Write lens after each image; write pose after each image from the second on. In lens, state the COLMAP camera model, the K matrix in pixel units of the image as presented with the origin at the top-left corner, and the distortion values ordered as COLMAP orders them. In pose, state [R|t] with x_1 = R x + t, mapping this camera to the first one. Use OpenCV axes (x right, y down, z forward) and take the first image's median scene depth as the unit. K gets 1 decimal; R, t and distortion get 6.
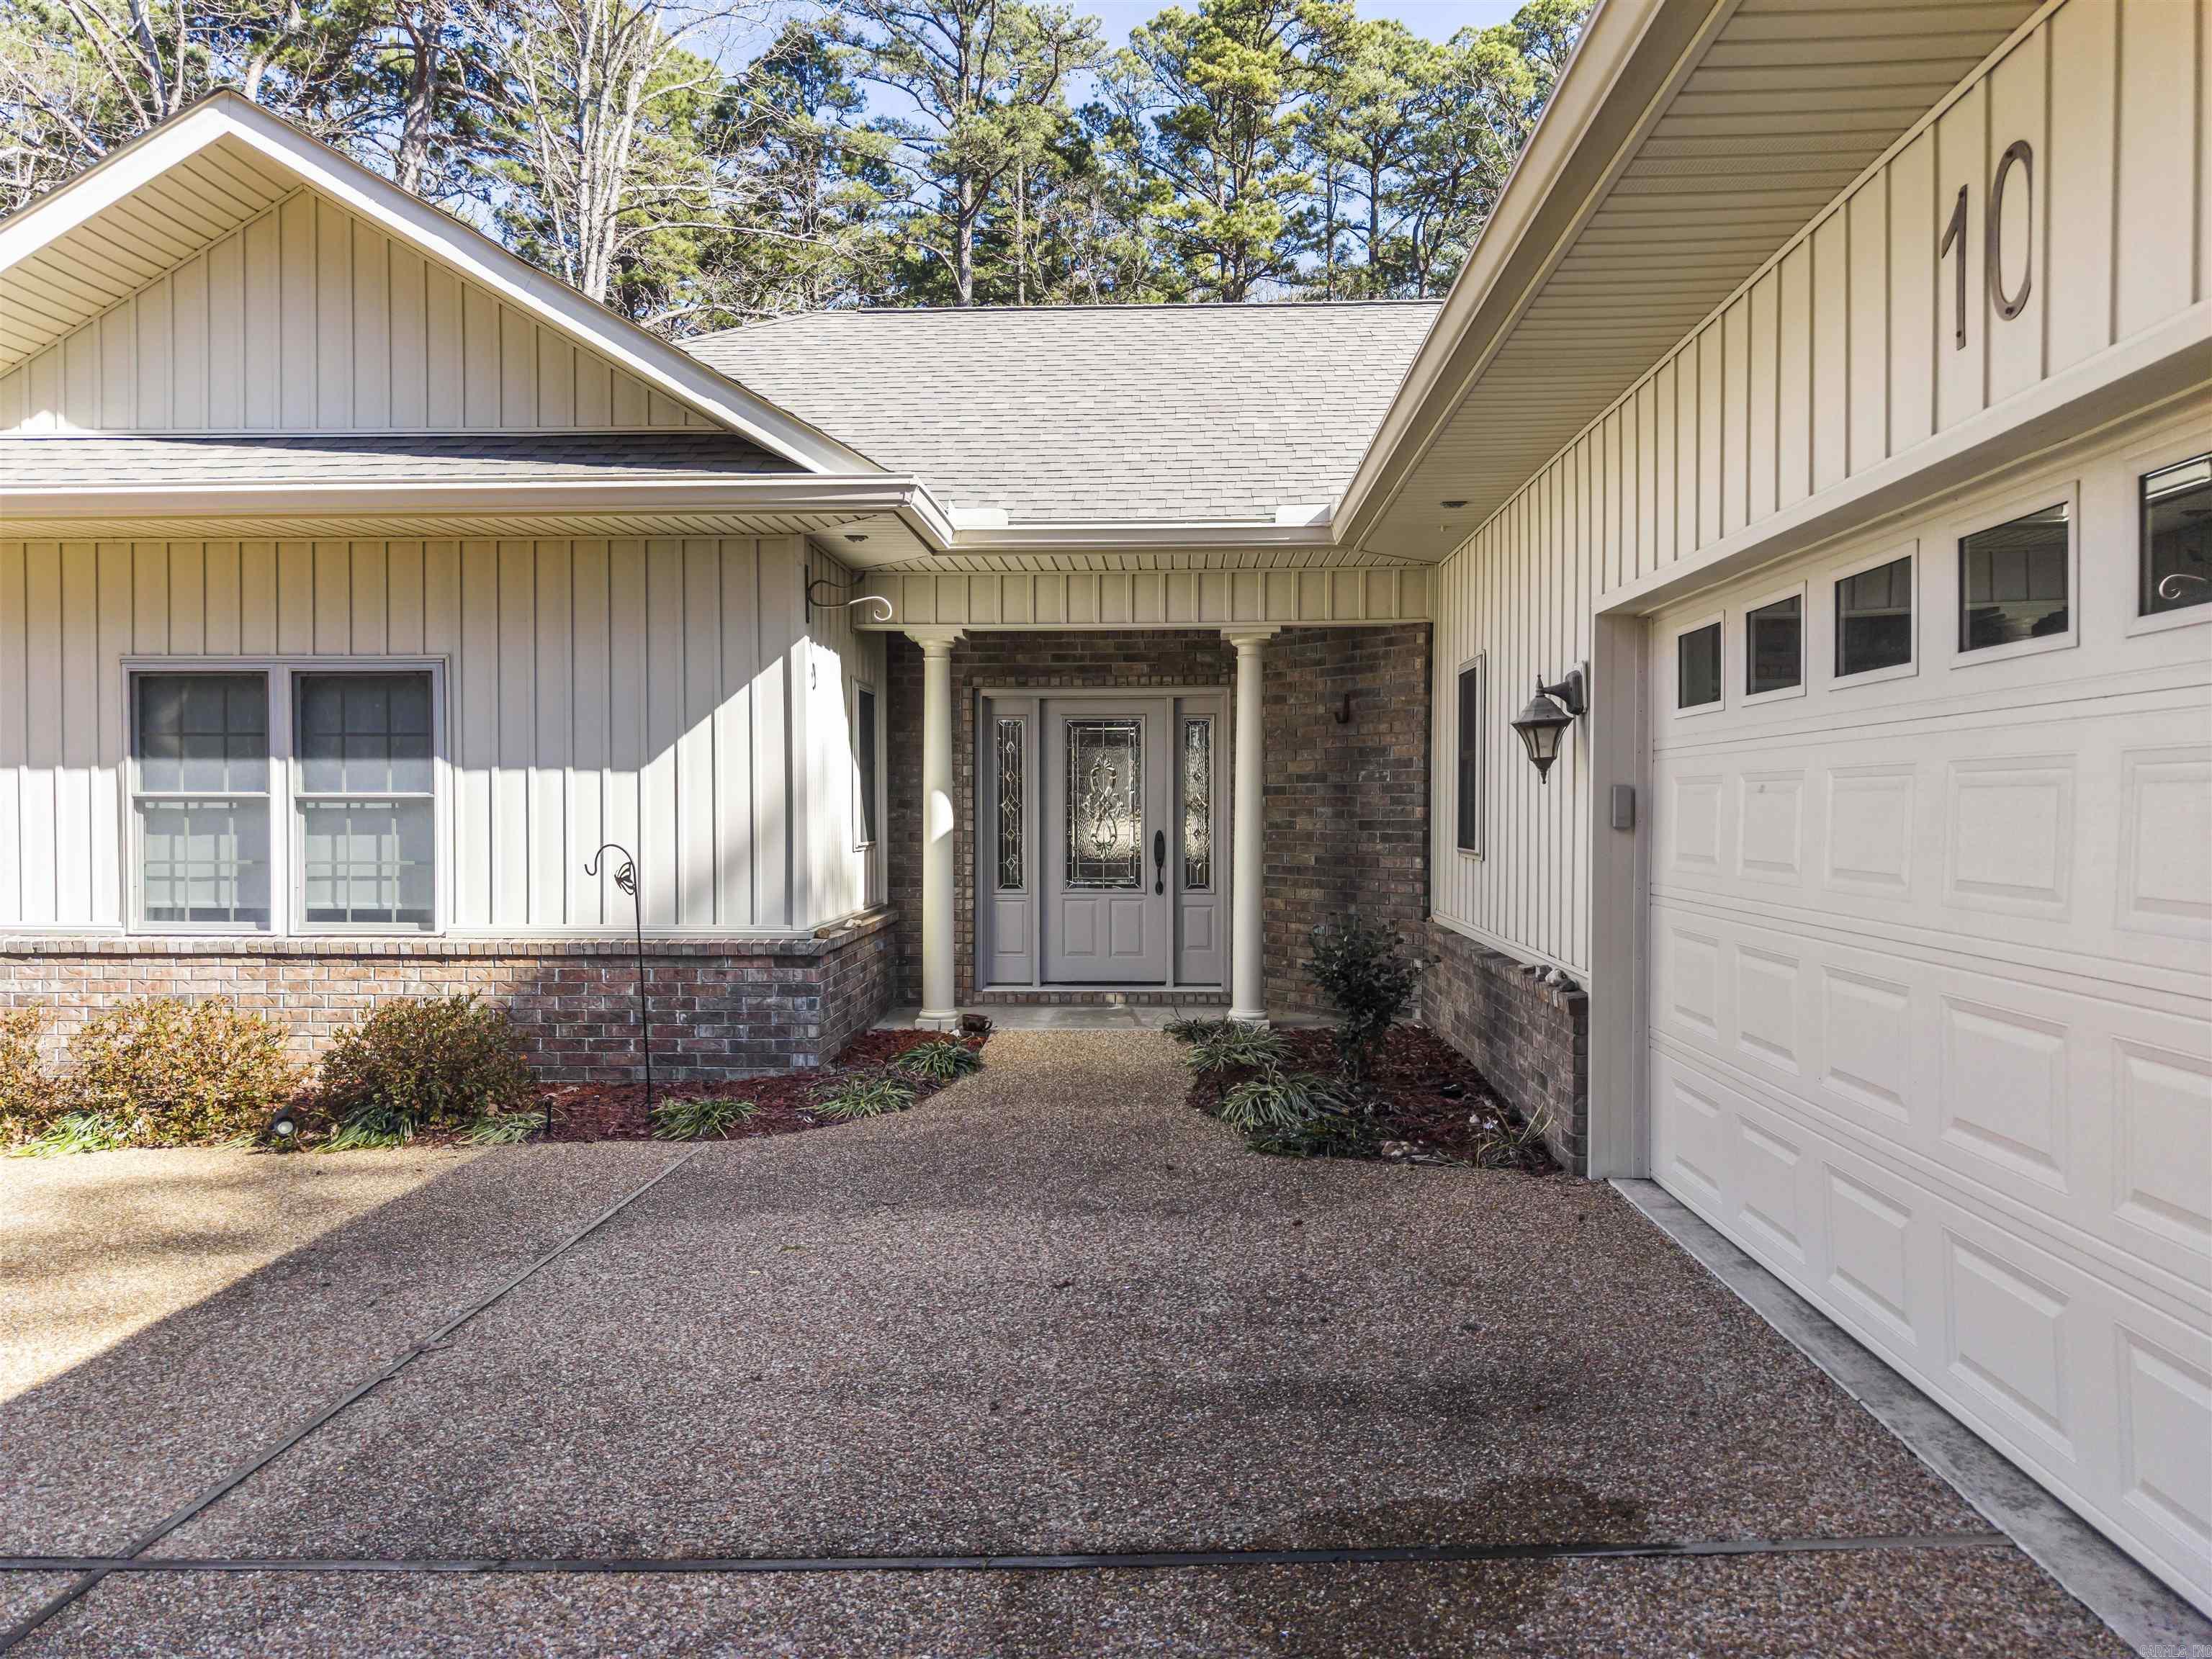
lens RADIAL K [[1467.4, 0, 1106.0], [0, 1467.4, 829.5], [0, 0, 1]] dist [0.005024, -0.004819]
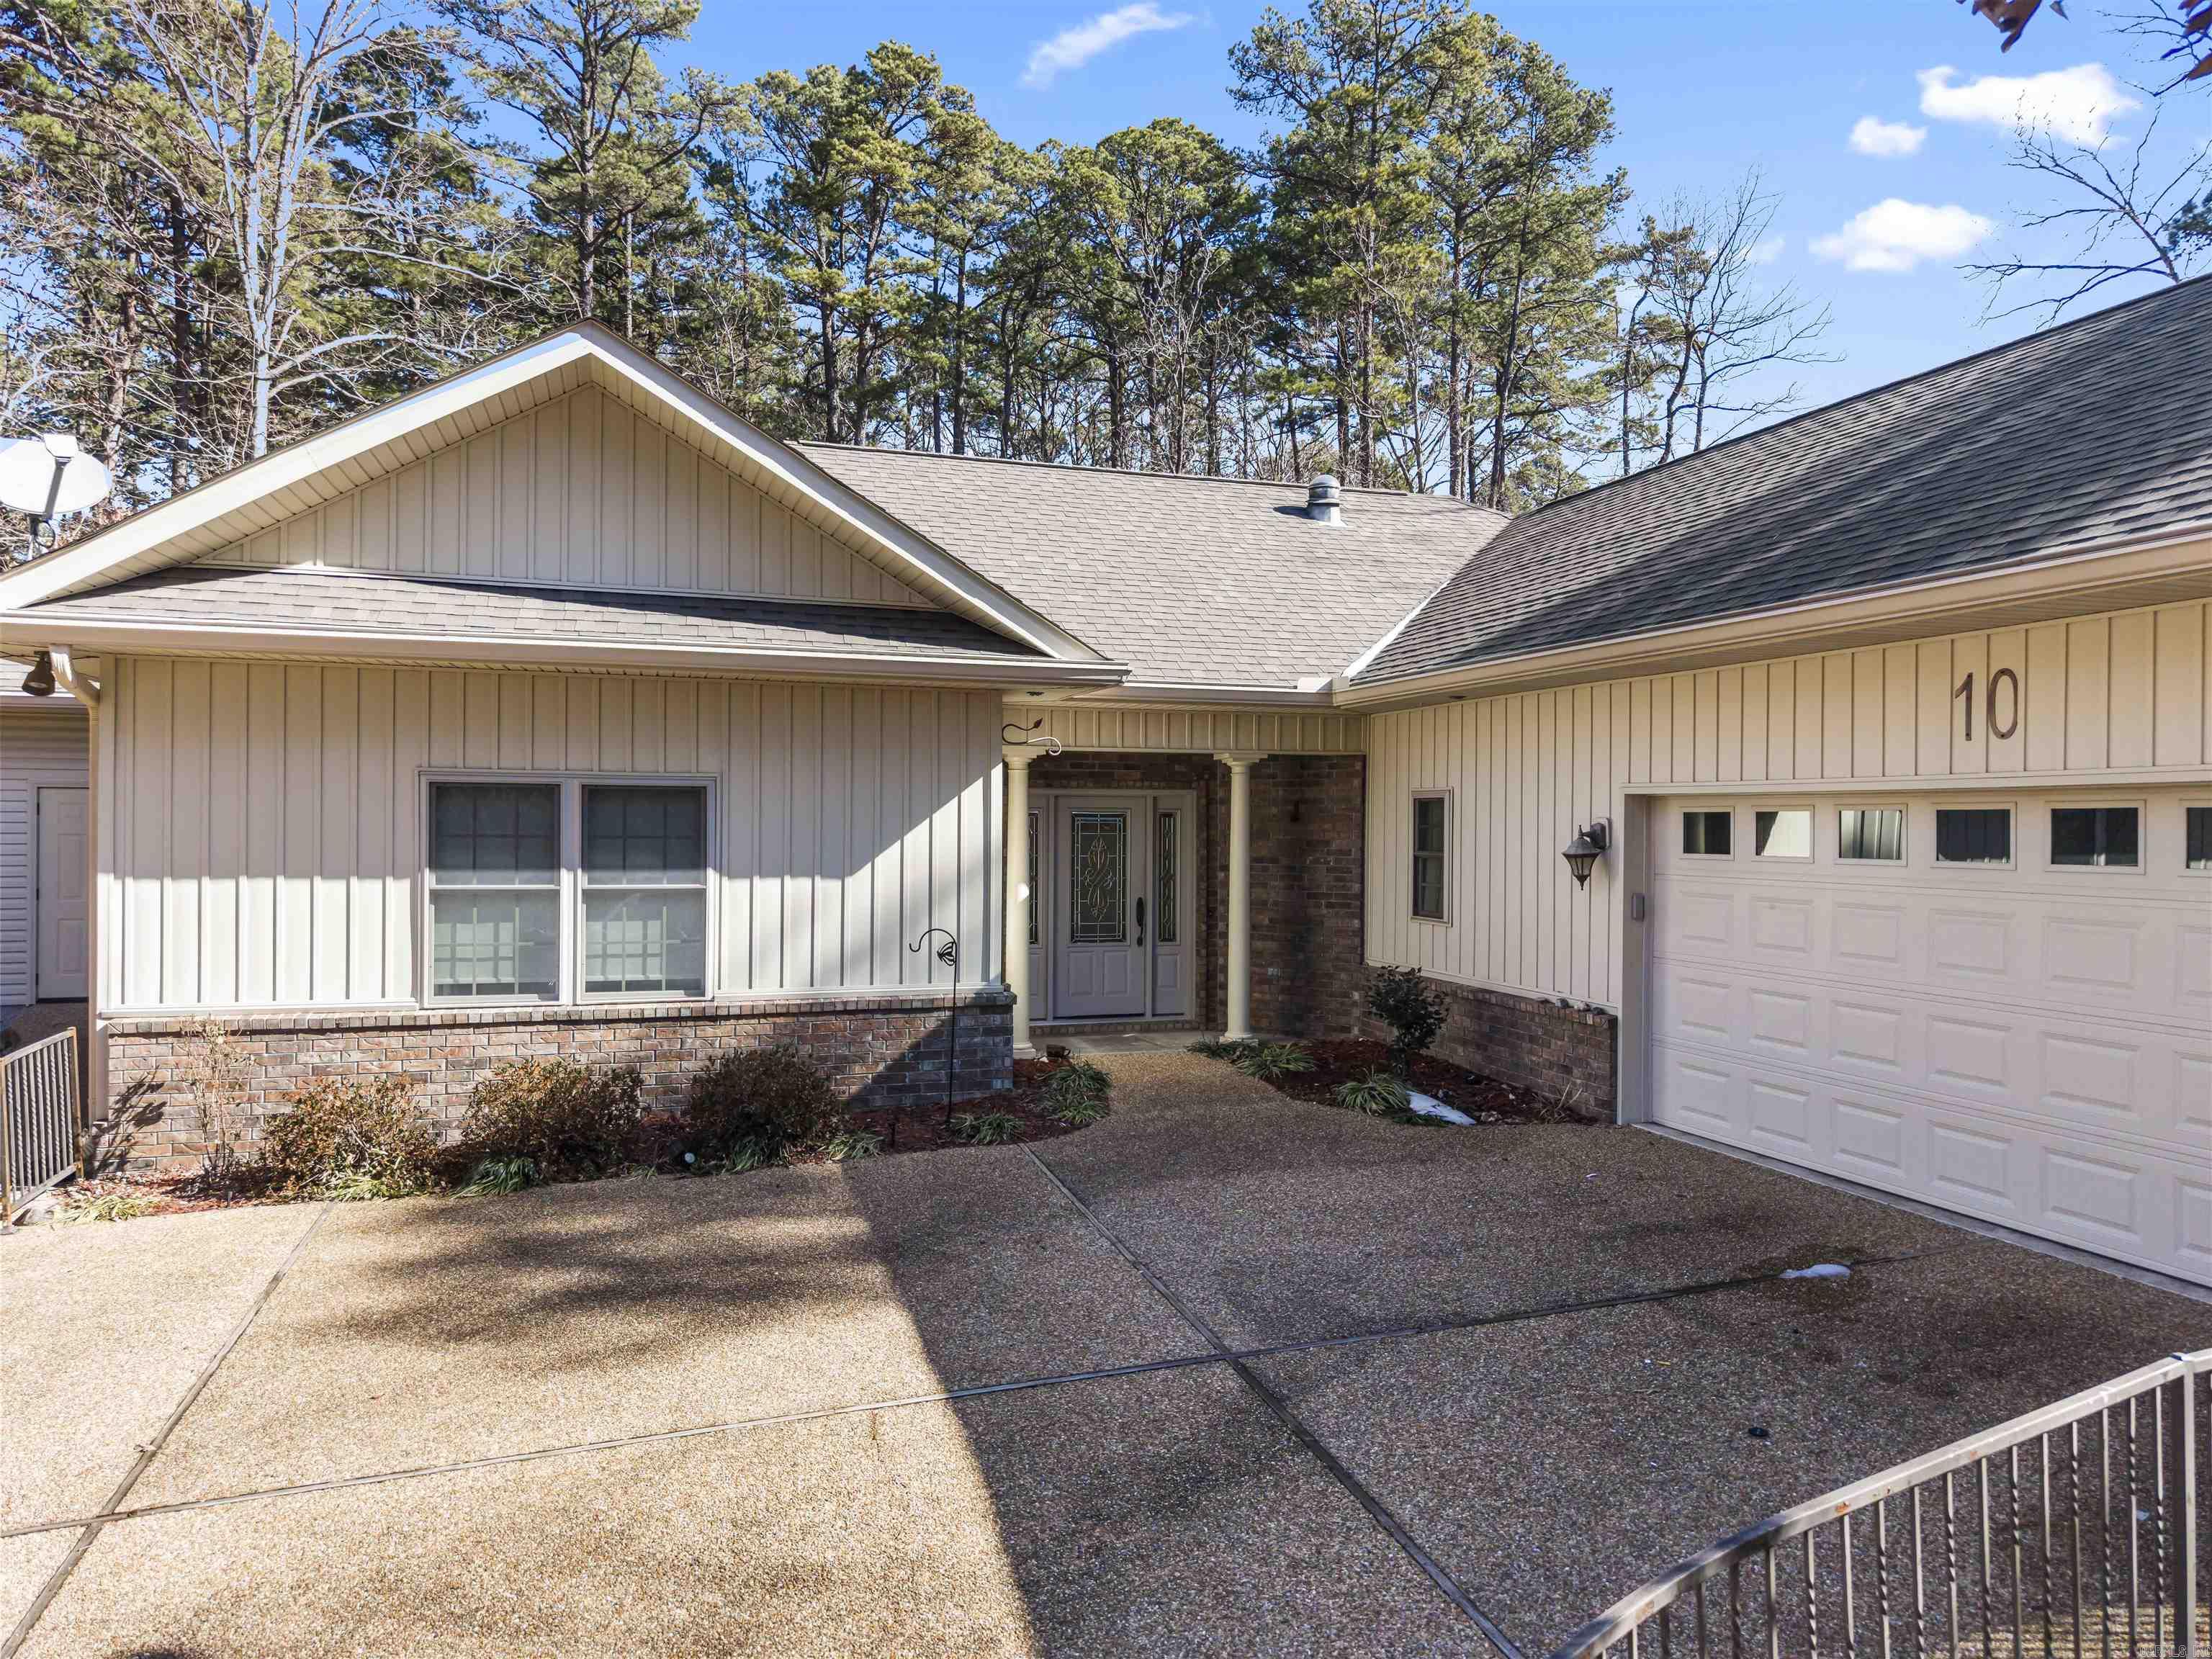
lens RADIAL K [[1438.6, 0, 1114.5], [0, 1438.6, 825.8], [0, 0, 1]] dist [0.038664, -0.046781]
pose [[0.940150, 0.006786, 0.340694, -0.548580], [-0.001301, 0.999866, -0.016324, -0.055212], [-0.340759, 0.014904, 0.940033, -0.263193]]
